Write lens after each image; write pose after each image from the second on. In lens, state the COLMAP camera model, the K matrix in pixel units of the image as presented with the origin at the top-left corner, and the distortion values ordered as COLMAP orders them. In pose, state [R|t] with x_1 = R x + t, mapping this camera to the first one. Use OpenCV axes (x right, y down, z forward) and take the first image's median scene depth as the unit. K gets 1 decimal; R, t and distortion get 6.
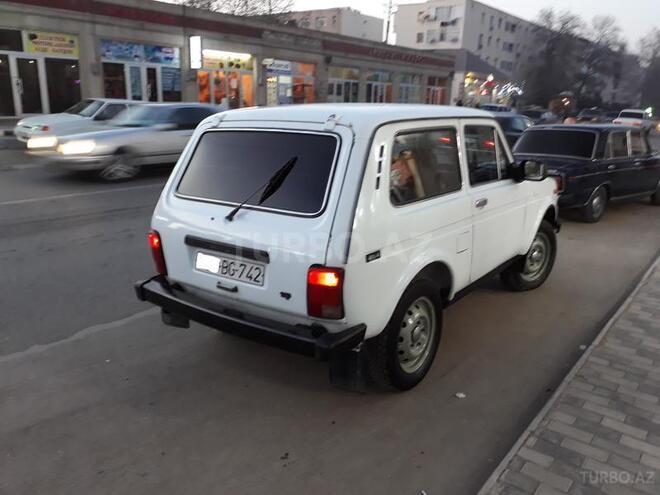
lens RADIAL K [[530.5, 0, 343.3], [0, 530.5, 249.0], [0, 0, 1]] dist [0.005840, -0.013706]
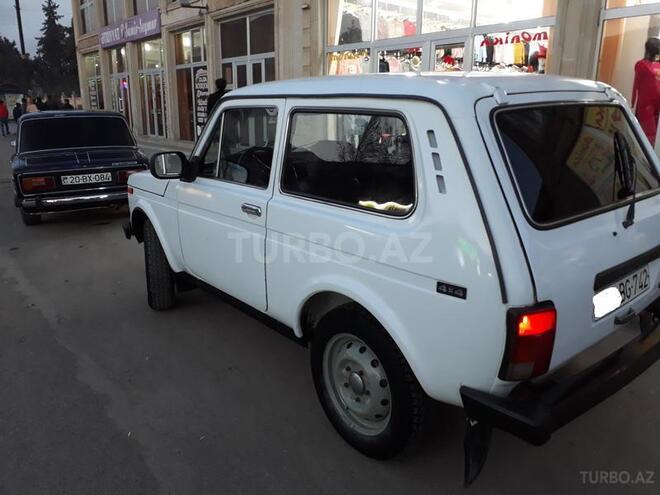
lens RADIAL K [[530.5, 0, 343.3], [0, 530.5, 249.0], [0, 0, 1]] dist [0.005840, -0.013706]
pose [[0.222189, -0.269007, 0.937159, -0.080185], [0.254091, 0.943948, 0.210714, -0.022375], [-0.941313, 0.191305, 0.278087, 0.094149]]
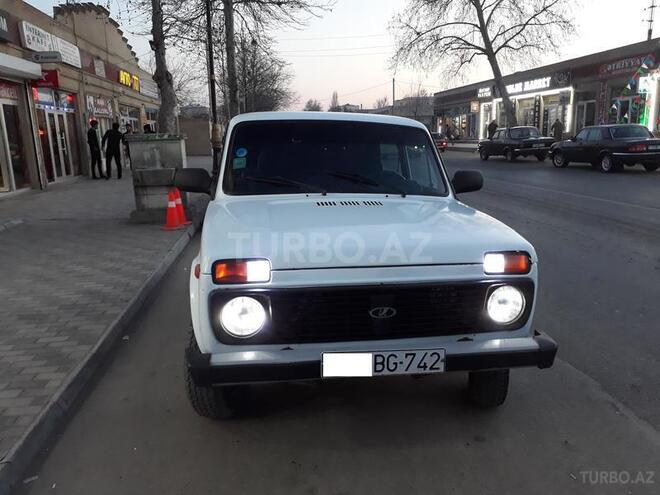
lens RADIAL K [[530.5, 0, 343.3], [0, 530.5, 249.0], [0, 0, 1]] dist [0.005840, -0.013706]
pose [[-0.693133, 0.136507, -0.707766, 0.091131], [-0.199216, 0.907379, 0.370103, -0.047333], [0.692733, 0.397529, -0.601740, 0.194450]]
